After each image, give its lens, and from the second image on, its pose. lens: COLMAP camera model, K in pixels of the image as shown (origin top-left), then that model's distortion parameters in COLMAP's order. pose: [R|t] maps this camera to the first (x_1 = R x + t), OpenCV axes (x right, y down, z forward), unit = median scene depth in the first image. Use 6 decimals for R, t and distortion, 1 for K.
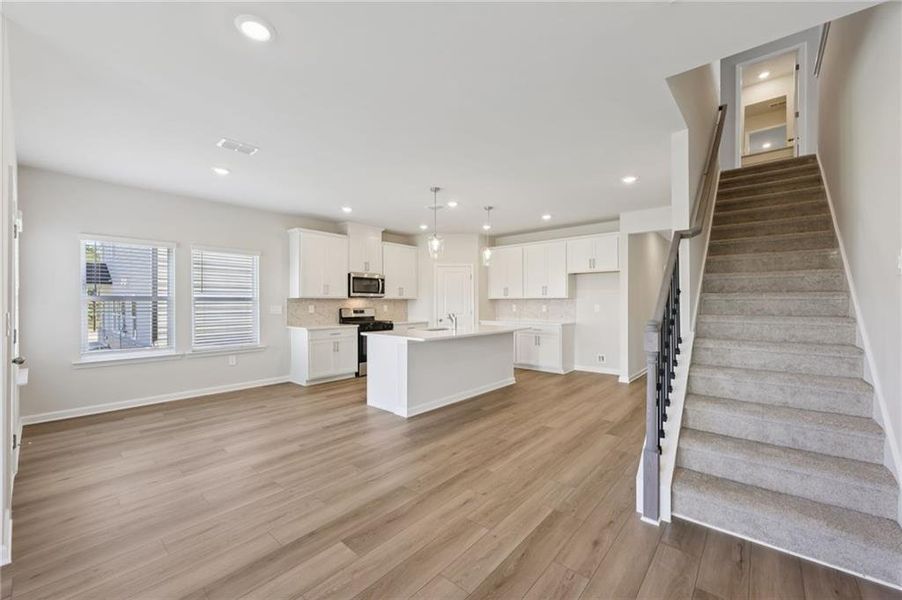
lens RADIAL K [[362.7, 0, 451.7], [0, 362.7, 303.8], [0, 0, 1]] dist [0.000777, 0.000377]
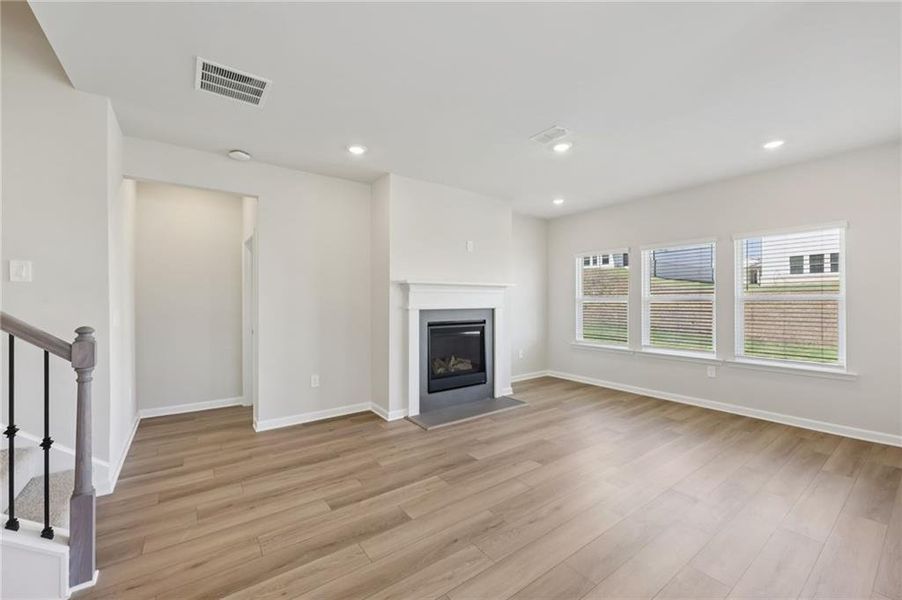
lens RADIAL K [[362.7, 0, 461.6], [0, 362.7, 299.2], [0, 0, 1]] dist [0.000777, 0.000377]
pose [[-0.978465, -0.000970, 0.206411, -0.192923], [-0.000626, 0.999998, 0.001731, -0.006752], [-0.206412, 0.001564, -0.978464, 0.757910]]
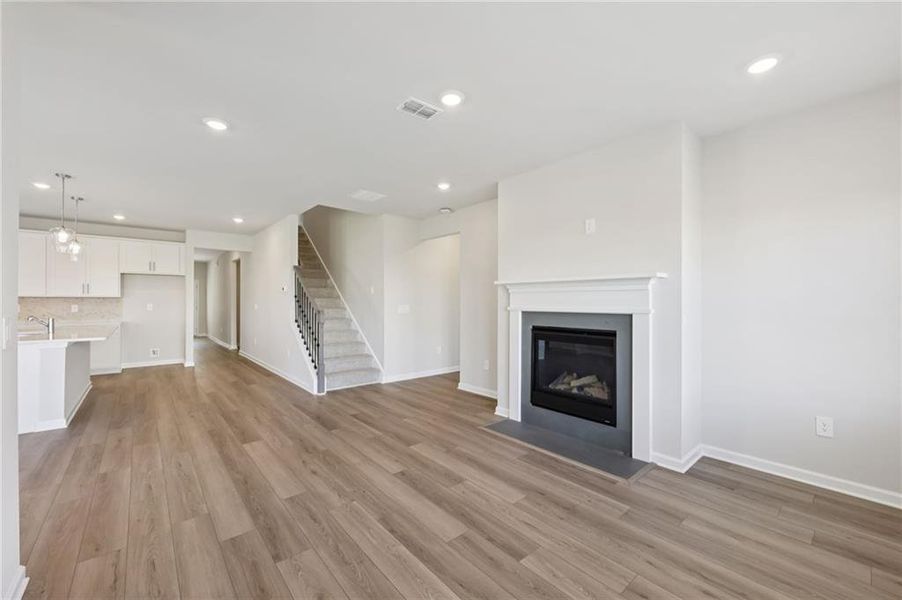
lens RADIAL K [[362.7, 0, 446.1], [0, 362.7, 304.8], [0, 0, 1]] dist [0.000777, 0.000377]
pose [[0.159371, -0.005584, 0.987203, -0.786307], [0.000653, 0.999984, 0.005551, 0.000704], [-0.987219, -0.000240, 0.159372, -0.084507]]
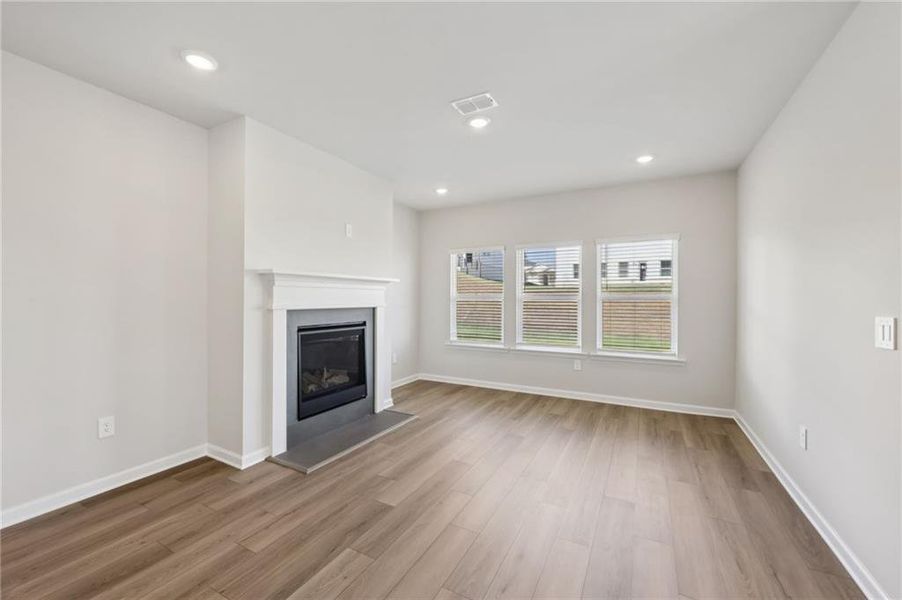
lens RADIAL K [[362.7, 0, 445.6], [0, 362.7, 298.7], [0, 0, 1]] dist [0.000777, 0.000377]
pose [[-0.978023, -0.006309, -0.208400, -0.047970], [-0.007482, 0.999960, 0.004841, -0.005159], [0.208361, 0.006294, -0.978032, 0.610595]]
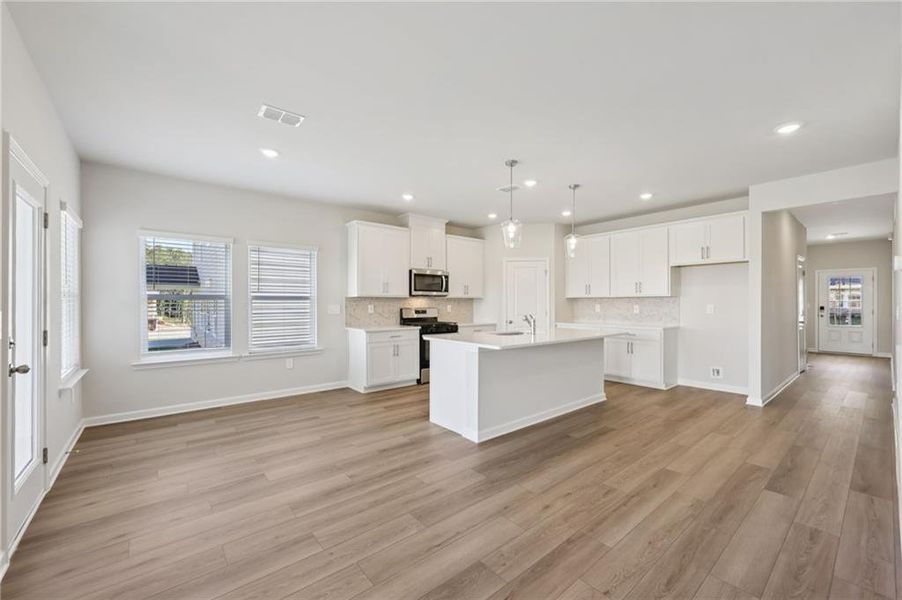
lens RADIAL K [[362.7, 0, 451.4], [0, 362.7, 304.0], [0, 0, 1]] dist [0.000777, 0.000377]
pose [[0.985948, 0.000863, -0.167052, -0.041367], [-0.000905, 1.000000, -0.000173, 0.003023], [0.167052, 0.000322, 0.985948, 0.169589]]
